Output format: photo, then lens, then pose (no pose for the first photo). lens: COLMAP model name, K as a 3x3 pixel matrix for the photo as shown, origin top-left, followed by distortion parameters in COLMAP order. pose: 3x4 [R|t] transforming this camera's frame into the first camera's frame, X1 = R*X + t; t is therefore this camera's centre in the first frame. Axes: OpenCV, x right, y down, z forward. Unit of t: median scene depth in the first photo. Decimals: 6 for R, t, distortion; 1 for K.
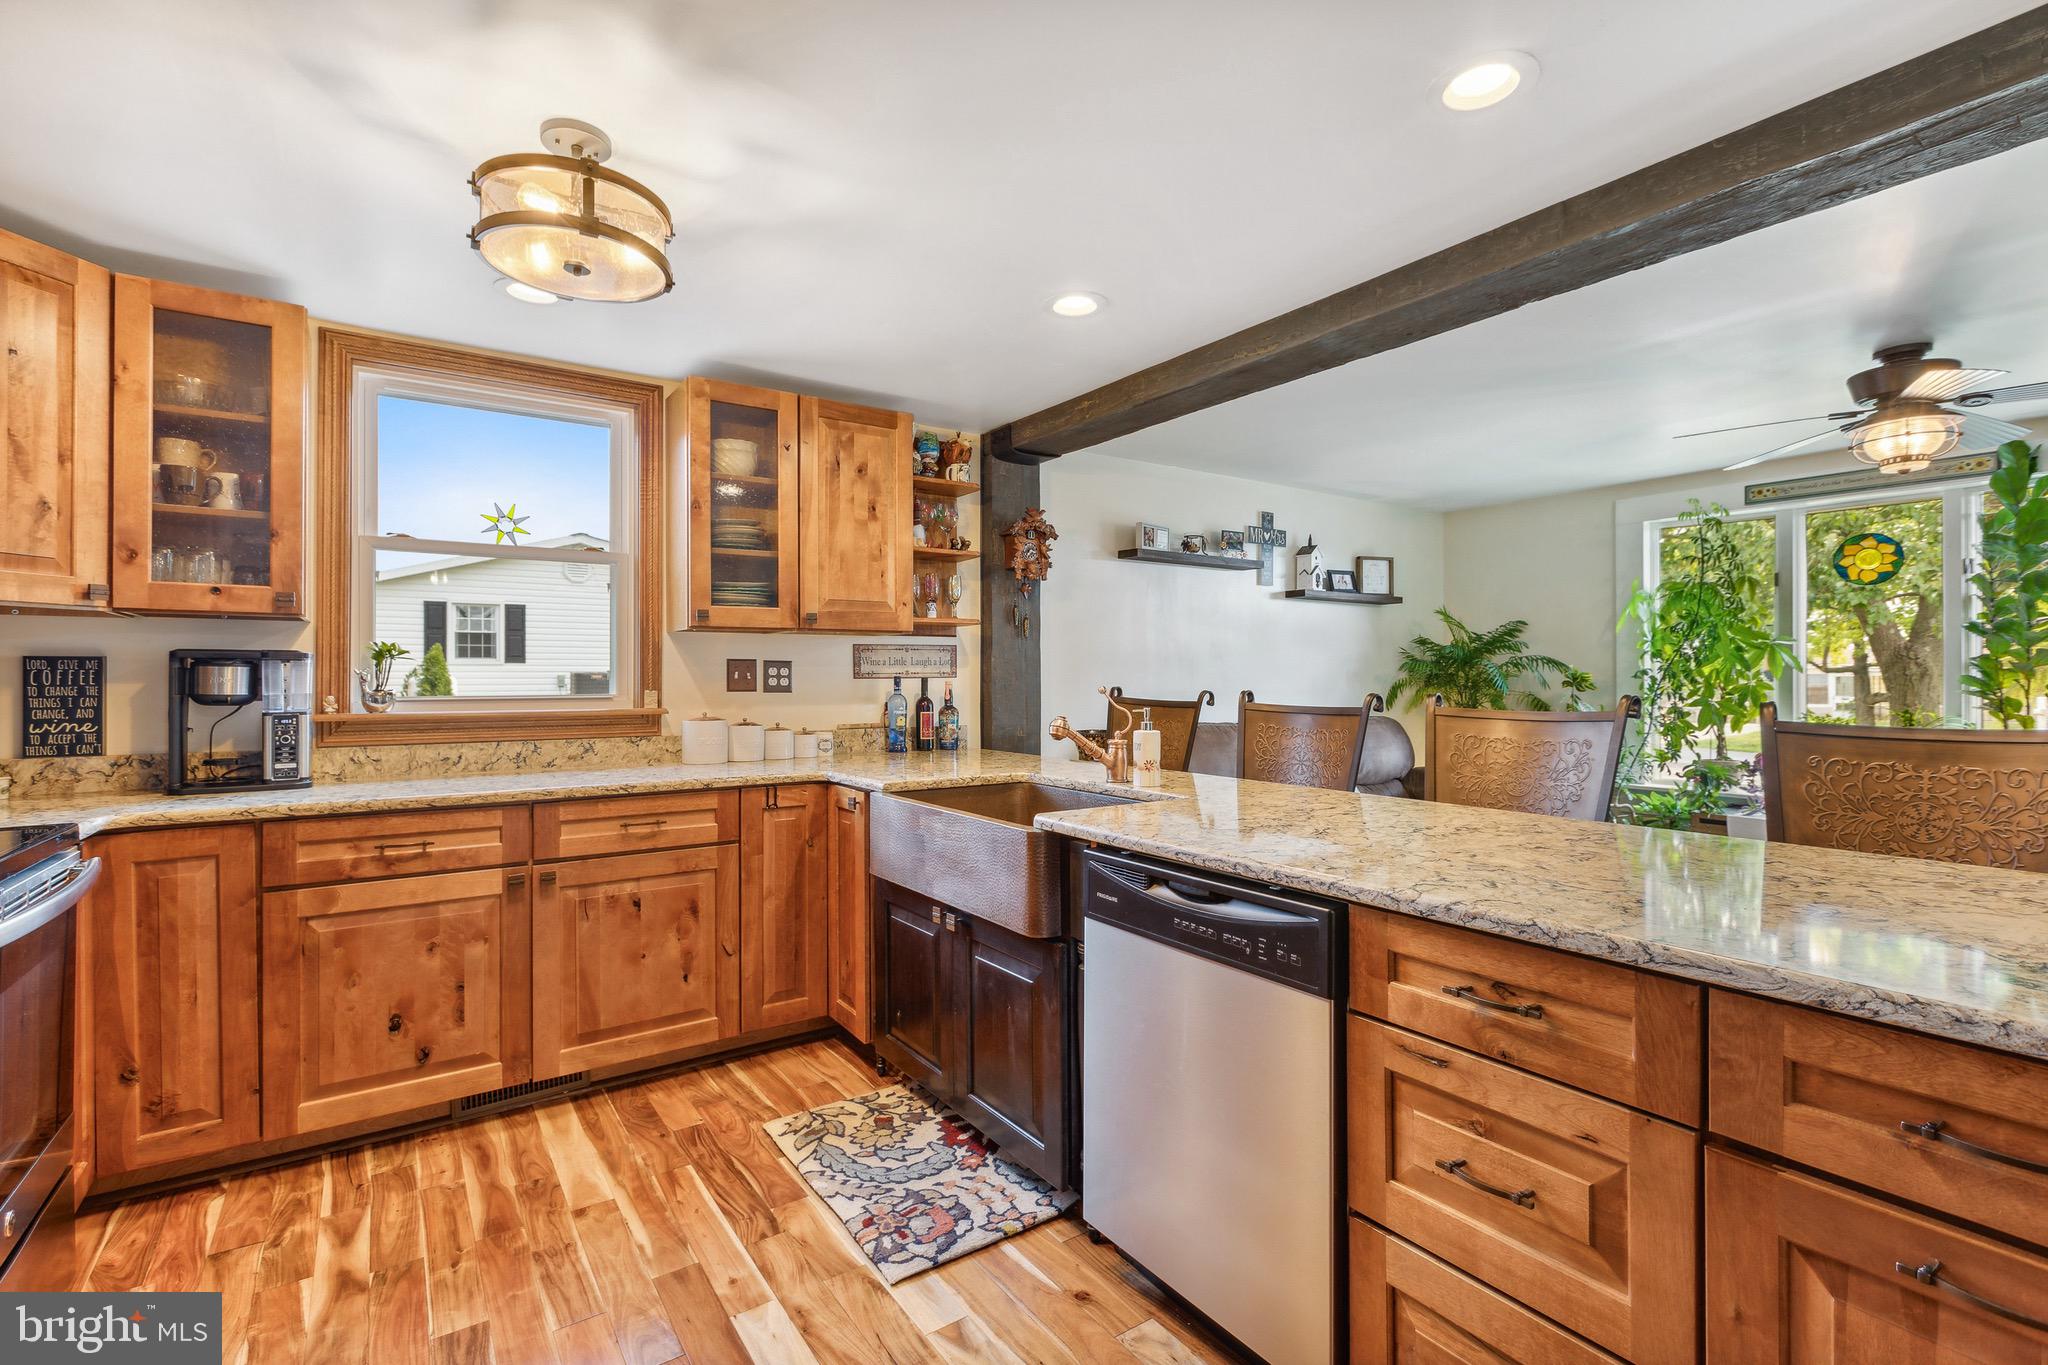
lens RADIAL K [[927.9, 0, 1023.7], [0, 927.9, 673.4], [0, 0, 1]] dist [0.002479, -0.000557]
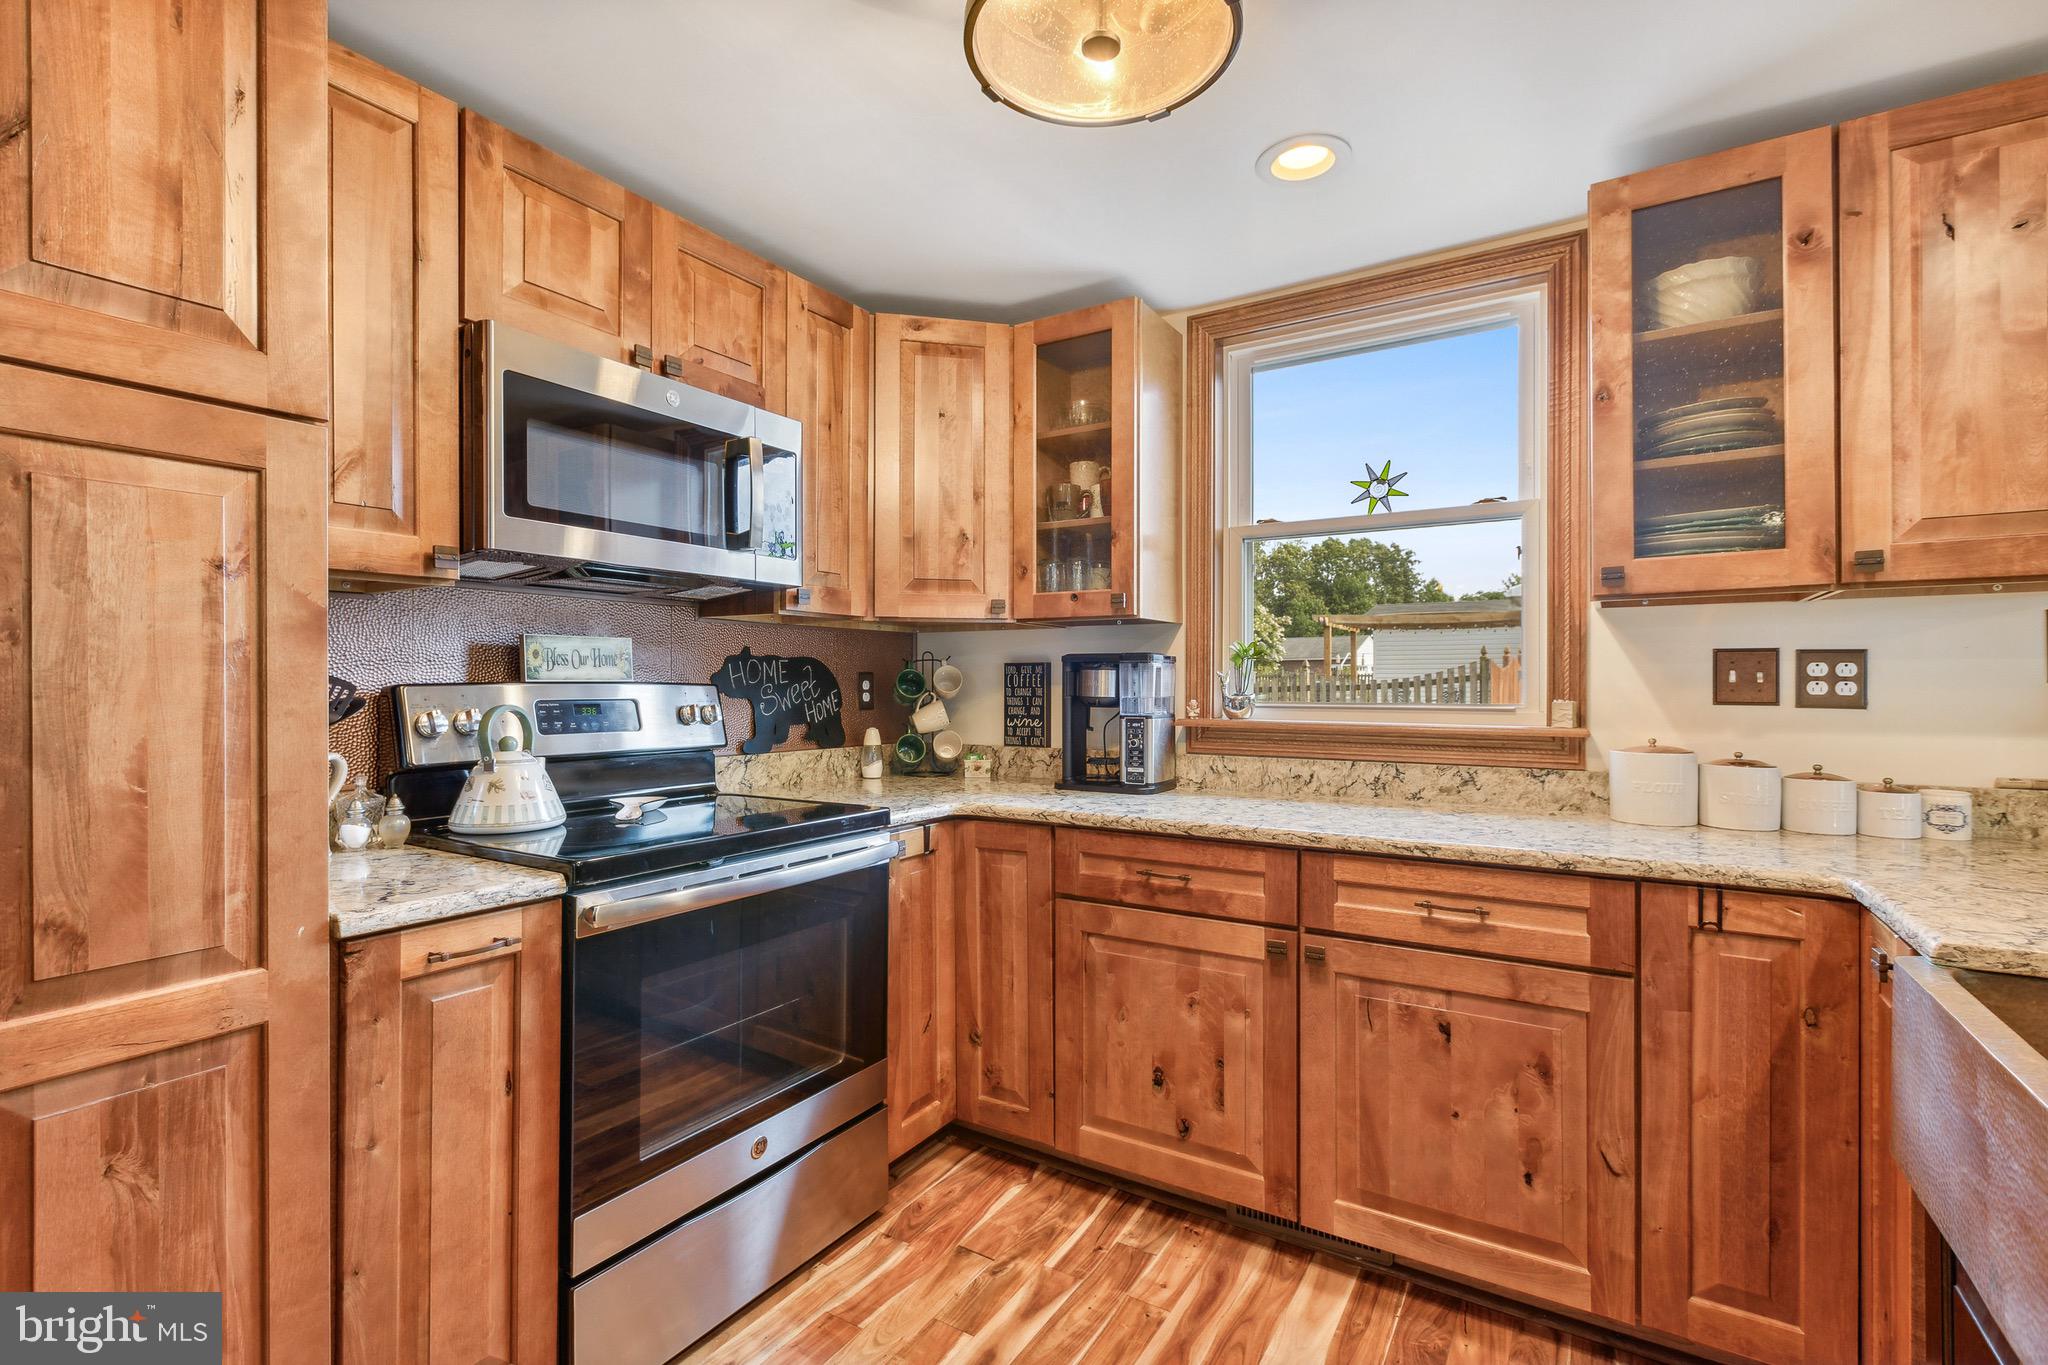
lens RADIAL K [[932.2, 0, 1013.9], [0, 932.2, 681.2], [0, 0, 1]] dist [0.000974, -0.000845]
pose [[0.390373, 0.000159, -0.920657, 0.052186], [0.003312, 0.999993, 0.001577, 0.002509], [0.920651, -0.003665, 0.390370, 0.379695]]
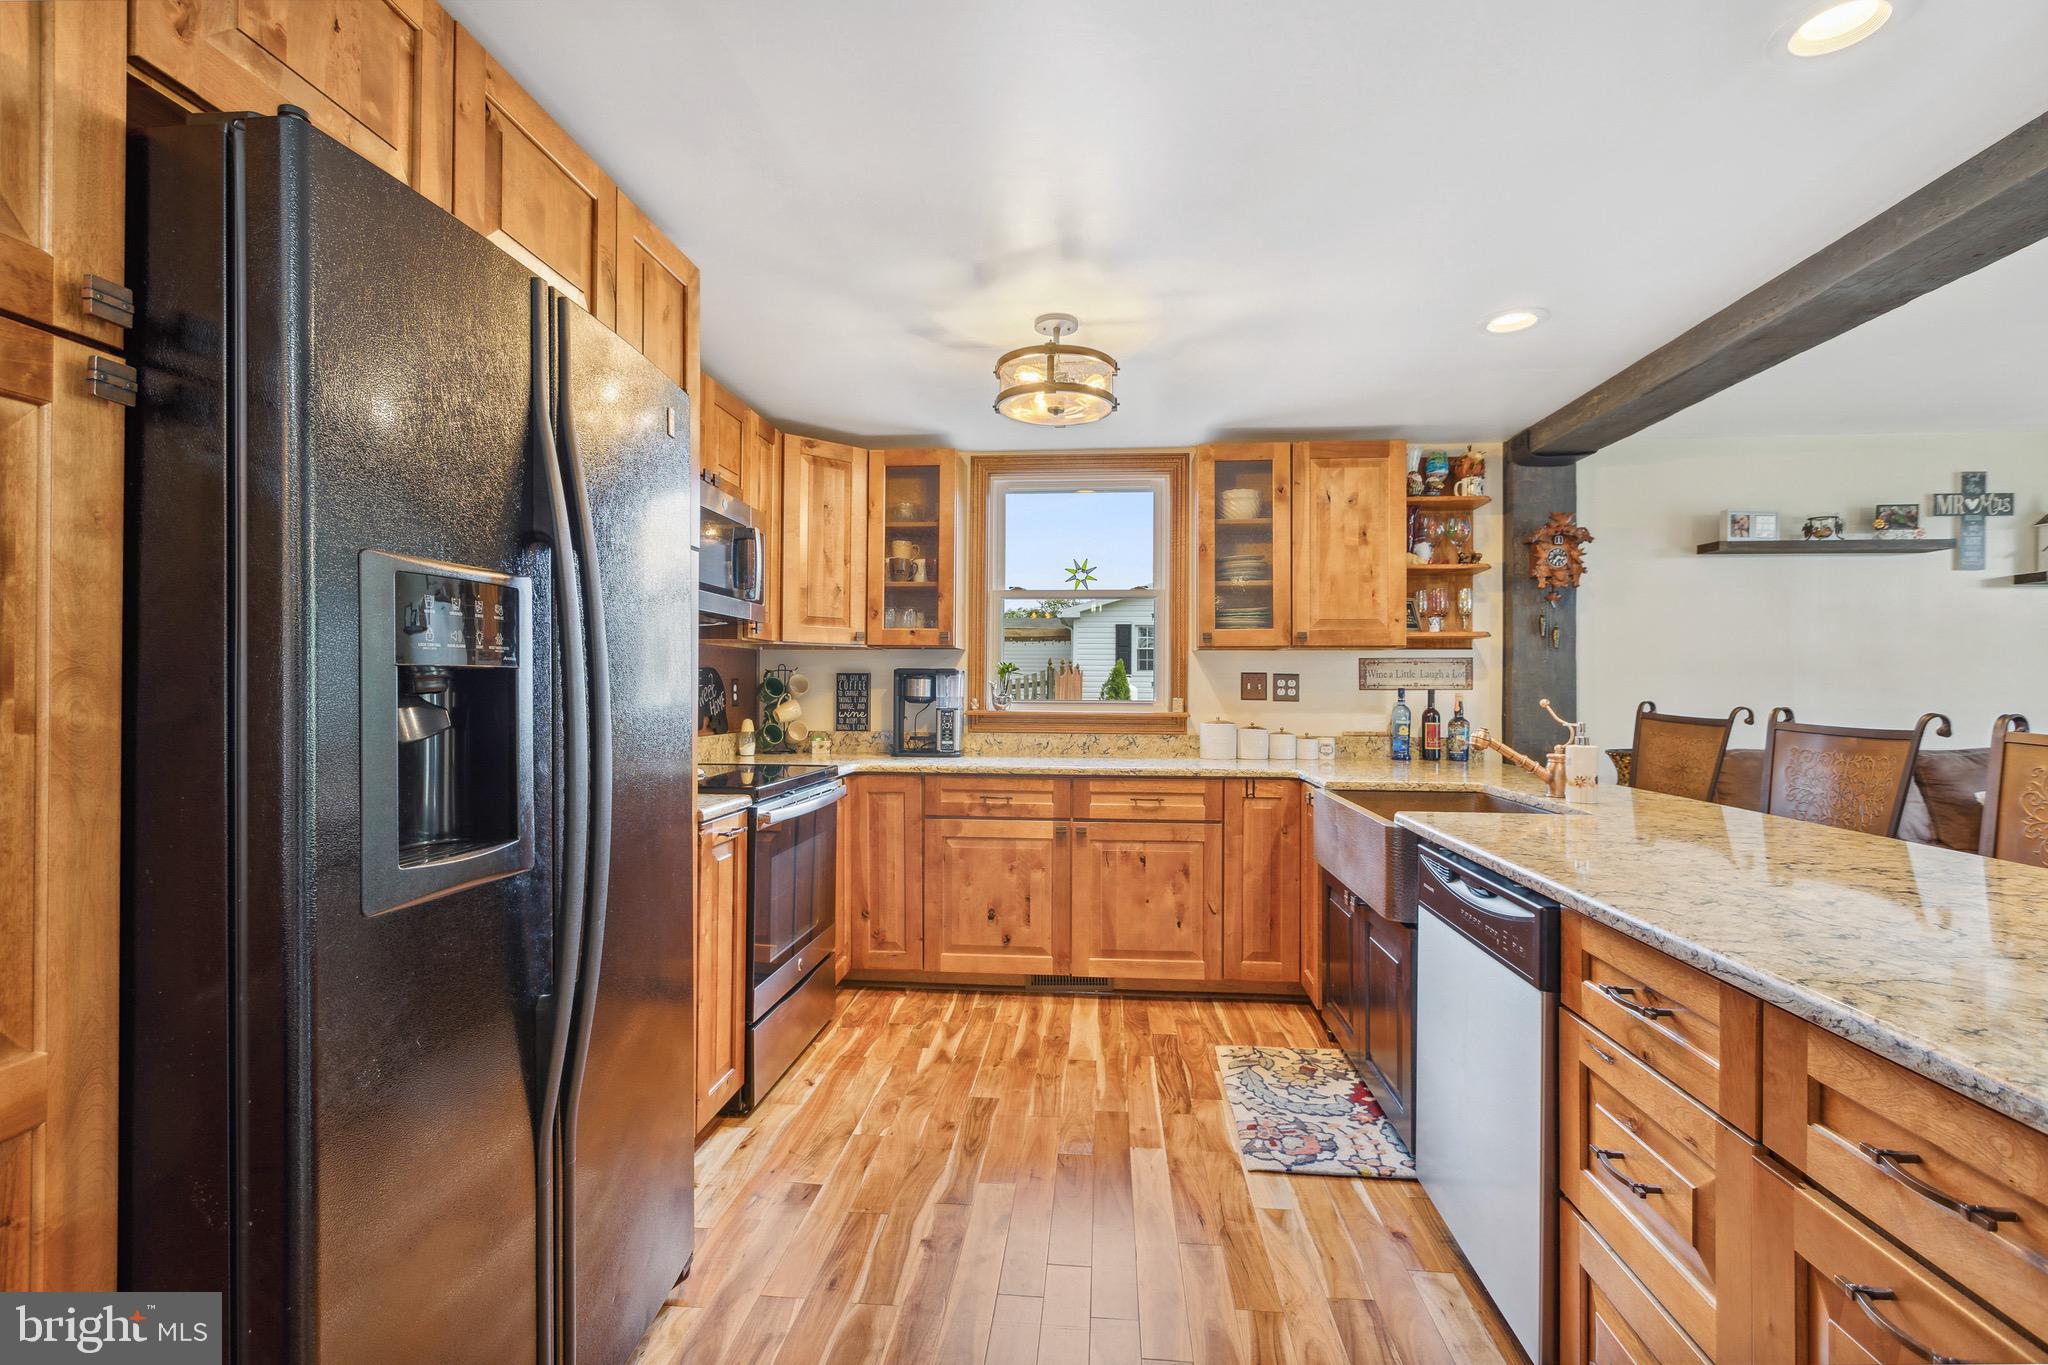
lens RADIAL K [[920.3, 0, 1028.4], [0, 920.3, 681.1], [0, 0, 1]] dist [-0.000330, 0.000078]
pose [[0.770647, 0.002042, -0.637259, 0.231206], [-0.004147, 0.999990, -0.001811, -0.001420], [0.637249, 0.004039, 0.770647, -0.085100]]
